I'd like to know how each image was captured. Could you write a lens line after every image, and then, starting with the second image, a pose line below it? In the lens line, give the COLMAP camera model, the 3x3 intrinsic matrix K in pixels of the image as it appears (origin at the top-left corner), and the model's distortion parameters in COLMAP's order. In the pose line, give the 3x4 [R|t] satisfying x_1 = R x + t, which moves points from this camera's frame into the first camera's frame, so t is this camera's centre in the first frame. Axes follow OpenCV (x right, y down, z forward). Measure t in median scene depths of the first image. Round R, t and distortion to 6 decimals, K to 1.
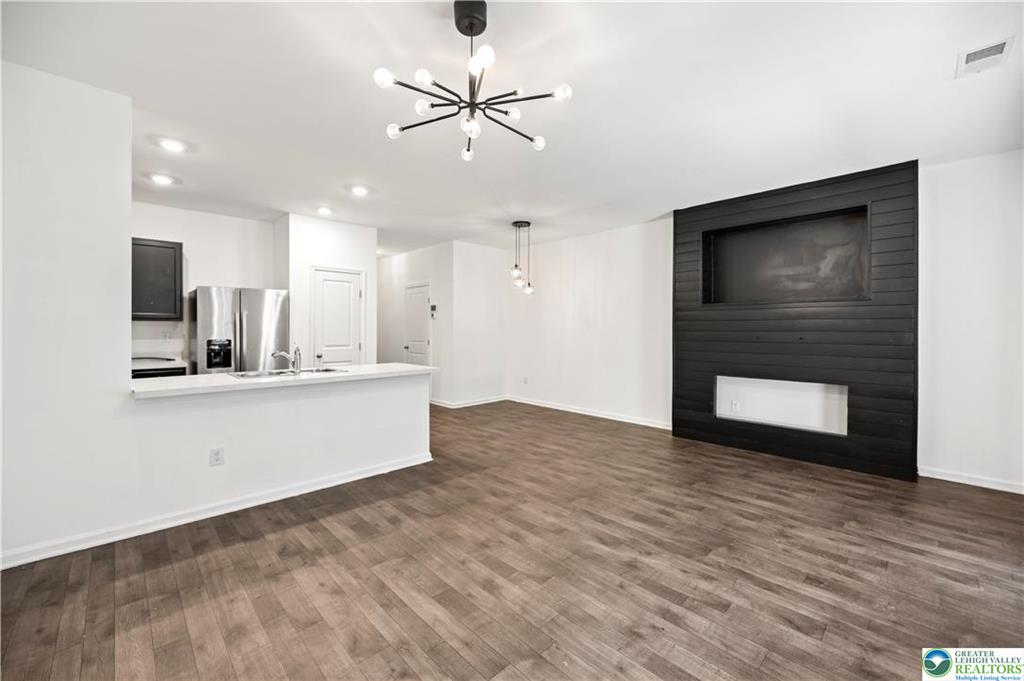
lens RADIAL K [[408.4, 0, 509.3], [0, 408.4, 332.4], [0, 0, 1]] dist [-0.007478, -0.000584]
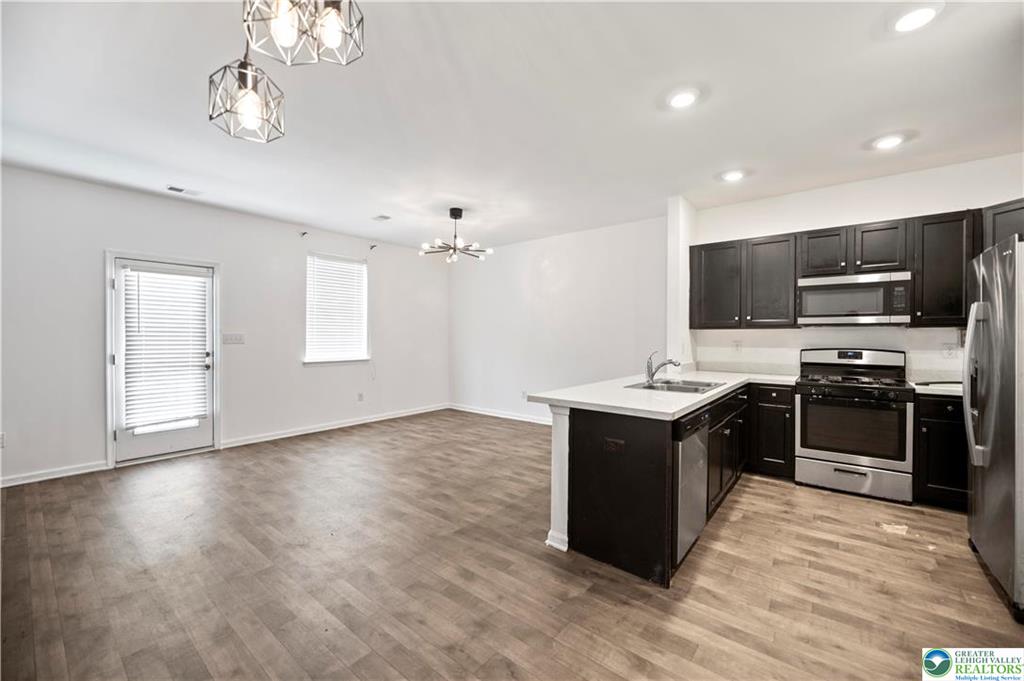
lens RADIAL K [[408.4, 0, 515.5], [0, 408.4, 337.4], [0, 0, 1]] dist [-0.007478, -0.000584]
pose [[-0.990898, -0.002614, -0.134590, -0.054843], [-0.004485, 0.999897, 0.013600, -0.014155], [0.134540, 0.014080, -0.990808, 1.605556]]
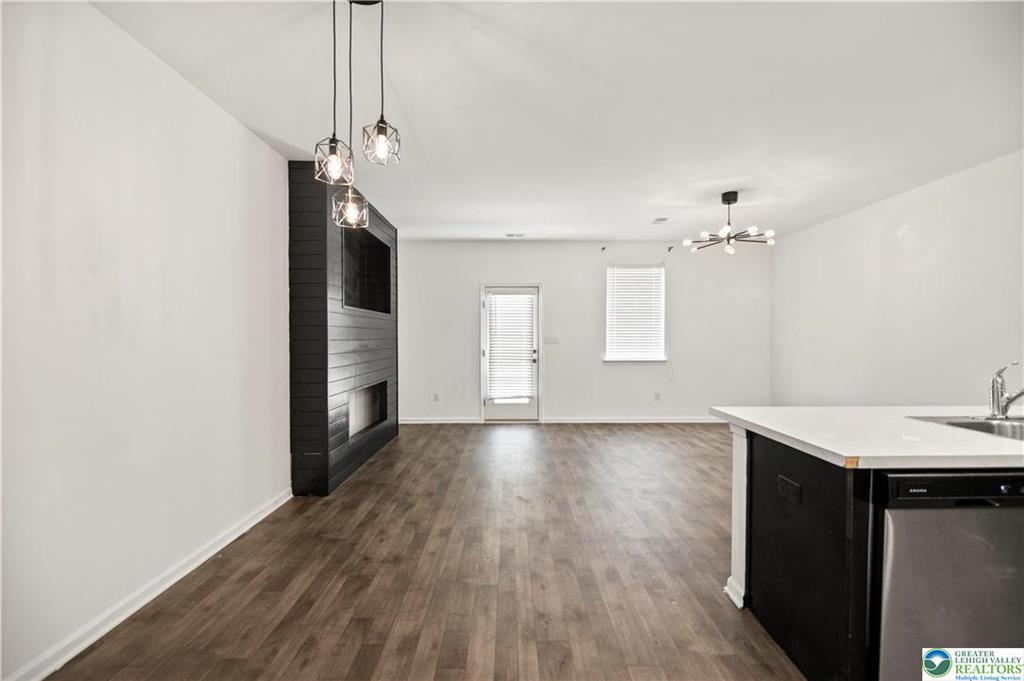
lens RADIAL K [[408.4, 0, 513.3], [0, 408.4, 342.3], [0, 0, 1]] dist [-0.007478, -0.000584]
pose [[-0.732599, -0.008793, 0.680604, -0.337687], [0.007135, 0.999762, 0.020596, -0.014685], [-0.680623, 0.019945, -0.732362, 1.548295]]
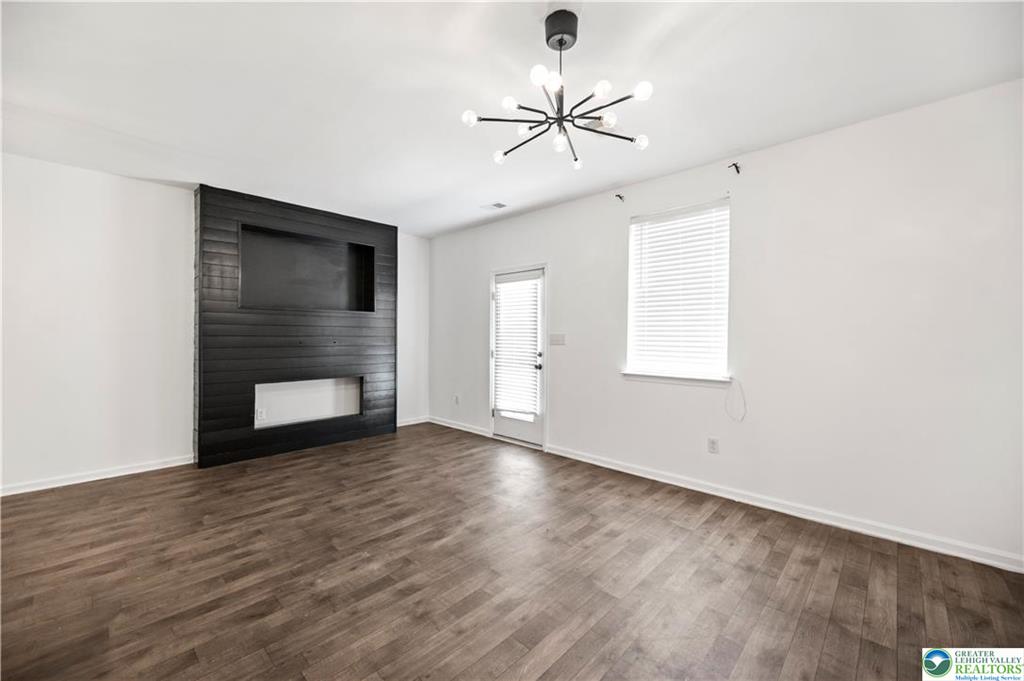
lens RADIAL K [[408.4, 0, 513.6], [0, 408.4, 339.0], [0, 0, 1]] dist [-0.007478, -0.000584]
pose [[-0.046130, -0.011982, 0.998864, -0.499197], [0.004964, 0.999913, 0.012223, -0.006275], [-0.998923, 0.005523, -0.046067, 0.516806]]
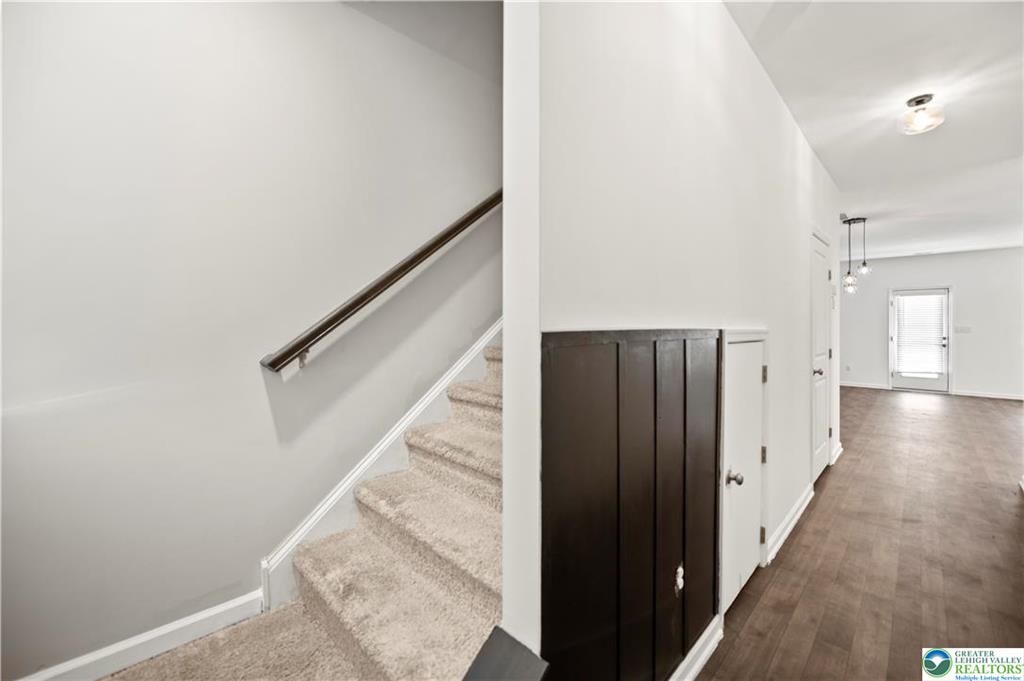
lens RADIAL K [[408.4, 0, 514.3], [0, 408.4, 332.3], [0, 0, 1]] dist [-0.007478, -0.000584]
pose [[-0.032711, -0.008204, 0.999431, -1.236087], [0.006232, 0.999945, 0.008412, -0.007077], [-0.999445, 0.006503, -0.032658, 2.510487]]
